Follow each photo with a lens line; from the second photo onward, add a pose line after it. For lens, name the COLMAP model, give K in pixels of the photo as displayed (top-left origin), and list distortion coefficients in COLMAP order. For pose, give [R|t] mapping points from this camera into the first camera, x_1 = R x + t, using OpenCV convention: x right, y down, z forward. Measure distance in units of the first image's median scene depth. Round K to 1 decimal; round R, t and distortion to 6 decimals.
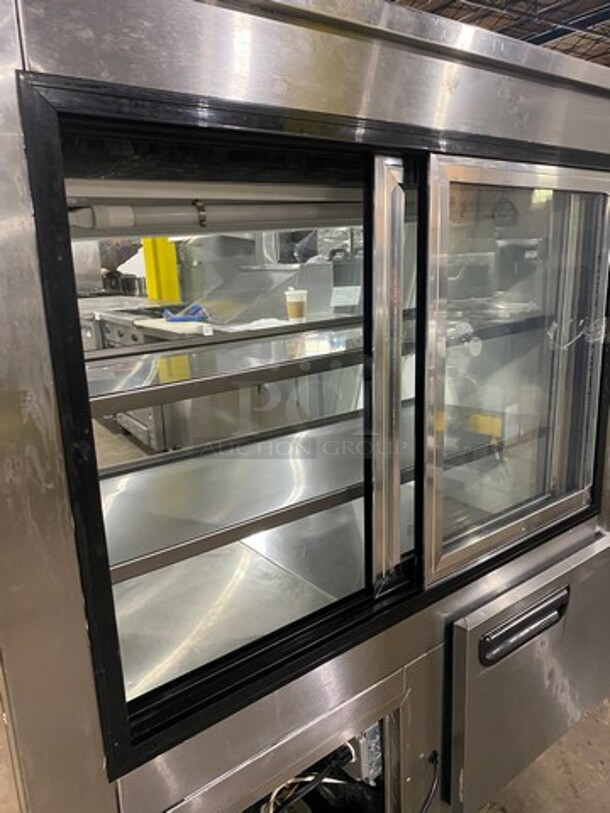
lens RADIAL K [[614.6, 0, 305.3], [0, 614.6, 424.7], [0, 0, 1]] dist [0.003123, 0.003837]
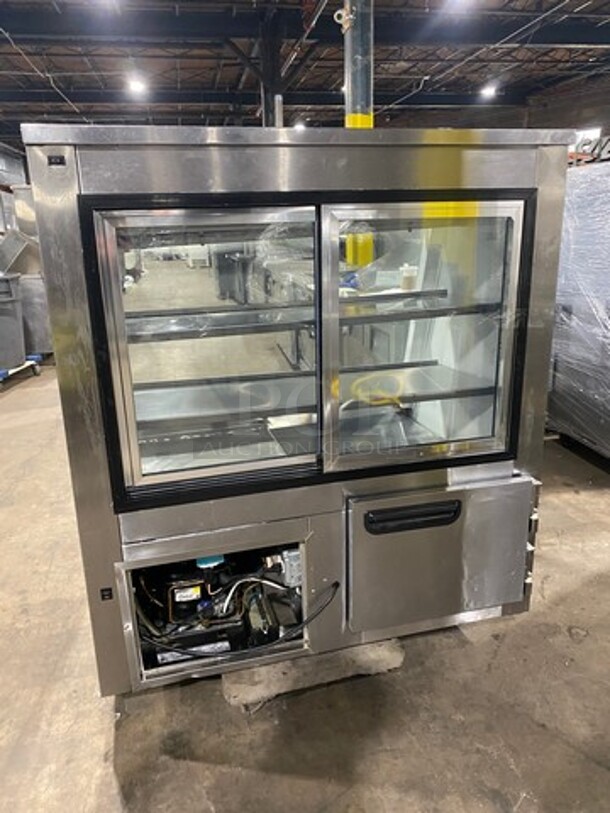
lens RADIAL K [[614.6, 0, 305.3], [0, 614.6, 424.7], [0, 0, 1]] dist [0.003123, 0.003837]
pose [[0.920817, 0.133828, -0.366314, 0.276035], [-0.109421, 0.990207, 0.086703, 0.004050], [0.374330, -0.039755, 0.926443, -0.191978]]
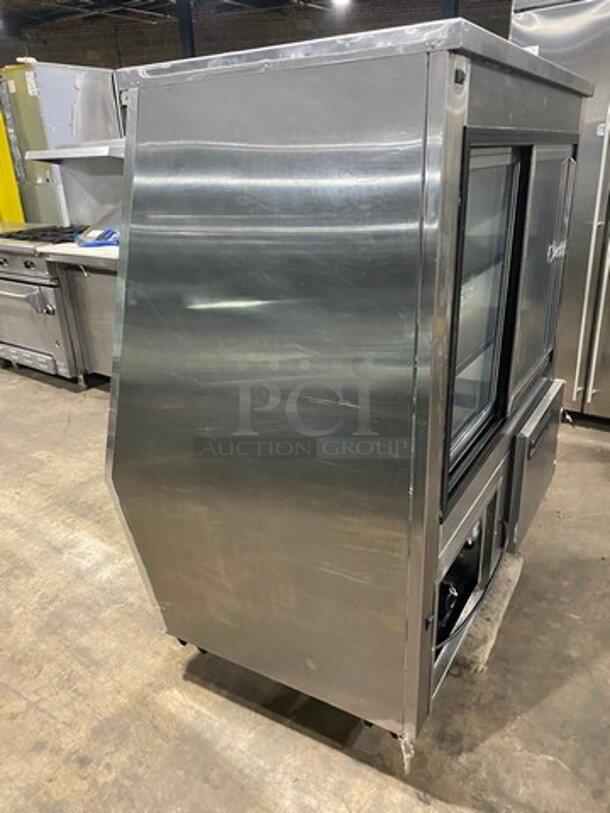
lens RADIAL K [[614.6, 0, 305.3], [0, 614.6, 424.7], [0, 0, 1]] dist [0.003123, 0.003837]
pose [[0.927870, -0.137905, 0.346468, -0.358081], [0.089366, 0.984264, 0.152440, -0.002315], [-0.362038, -0.110482, 0.925593, -0.125876]]
